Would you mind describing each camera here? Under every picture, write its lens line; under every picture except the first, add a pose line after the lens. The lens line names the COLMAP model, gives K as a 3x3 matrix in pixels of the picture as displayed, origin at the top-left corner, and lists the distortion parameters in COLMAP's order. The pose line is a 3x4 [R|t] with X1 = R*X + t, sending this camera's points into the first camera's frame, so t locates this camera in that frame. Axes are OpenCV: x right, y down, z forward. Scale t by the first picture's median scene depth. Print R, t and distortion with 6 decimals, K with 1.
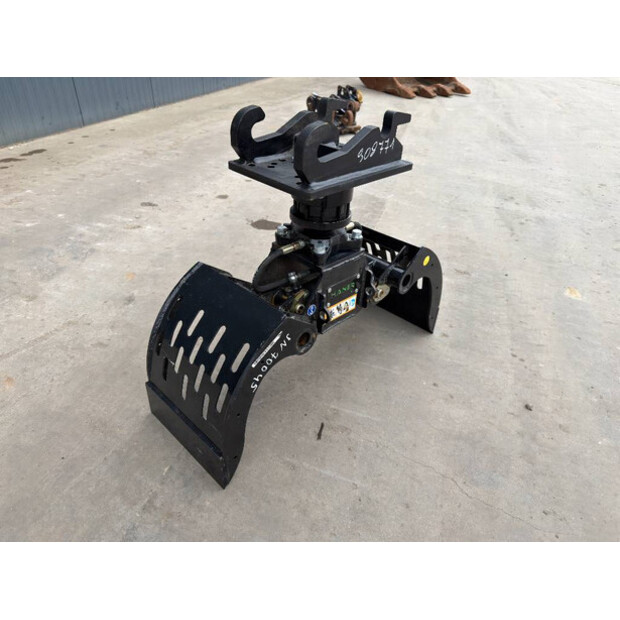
lens RADIAL K [[436.4, 0, 309.2], [0, 436.4, 310.1], [0, 0, 1]] dist [0.051841, -0.072459]
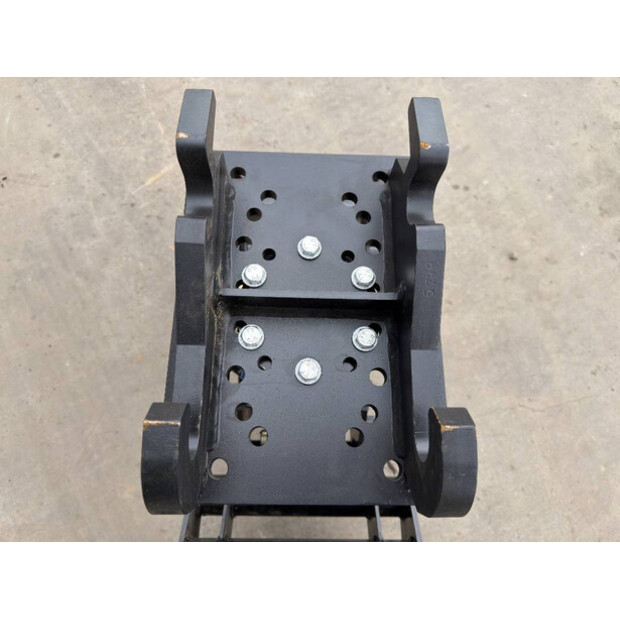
lens RADIAL K [[436.4, 0, 309.2], [0, 436.4, 310.1], [0, 0, 1]] dist [0.051841, -0.072459]
pose [[0.713923, -0.675449, 0.184615, -0.041464], [0.384093, 0.598199, 0.703299, -0.548595], [-0.585479, -0.431192, 0.686504, 0.627175]]
